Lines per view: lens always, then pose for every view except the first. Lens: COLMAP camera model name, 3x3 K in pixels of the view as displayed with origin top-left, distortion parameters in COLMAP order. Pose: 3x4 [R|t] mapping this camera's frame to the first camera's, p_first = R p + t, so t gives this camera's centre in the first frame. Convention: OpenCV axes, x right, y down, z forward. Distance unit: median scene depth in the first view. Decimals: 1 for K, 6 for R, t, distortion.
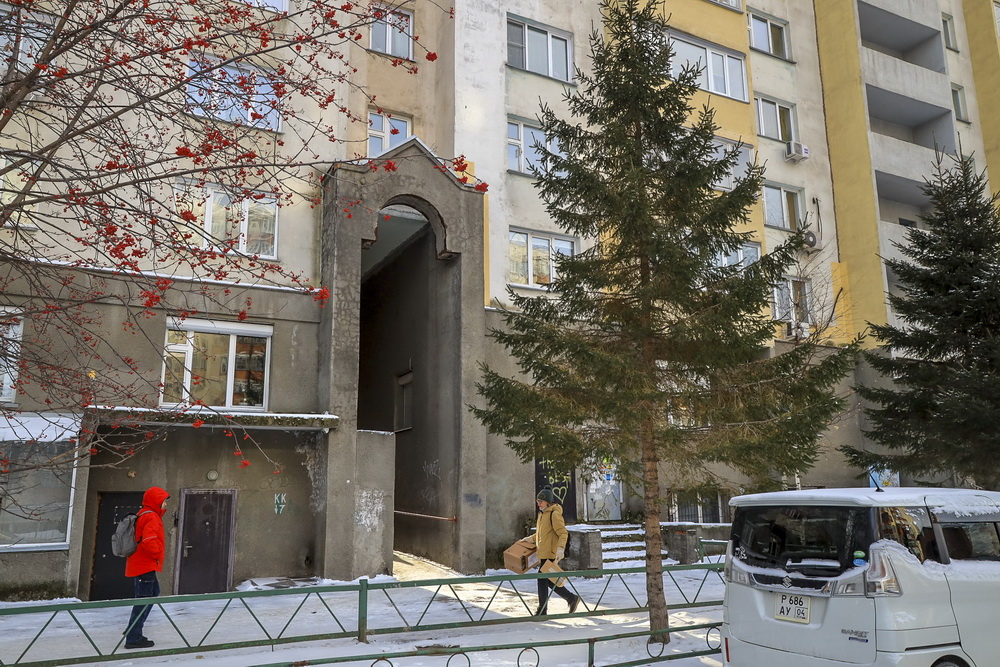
lens RADIAL K [[804.1, 0, 500.0], [0, 804.1, 333.5], [0, 0, 1]] dist [0.009434, 0.001630]
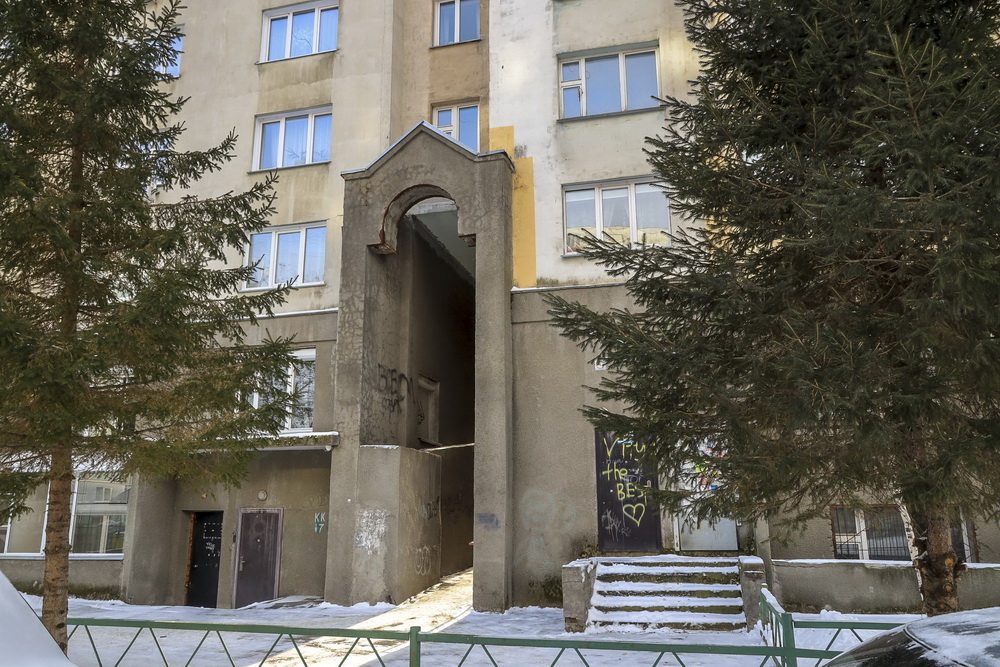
lens RADIAL K [[764.0, 0, 500.0], [0, 764.0, 333.5], [0, 0, 1]] dist [-0.000533, 0.000503]
pose [[0.729764, -0.150727, -0.666878, 0.546718], [0.137233, 0.987838, -0.073096, 0.075951], [0.669785, -0.038174, 0.741573, 0.436360]]
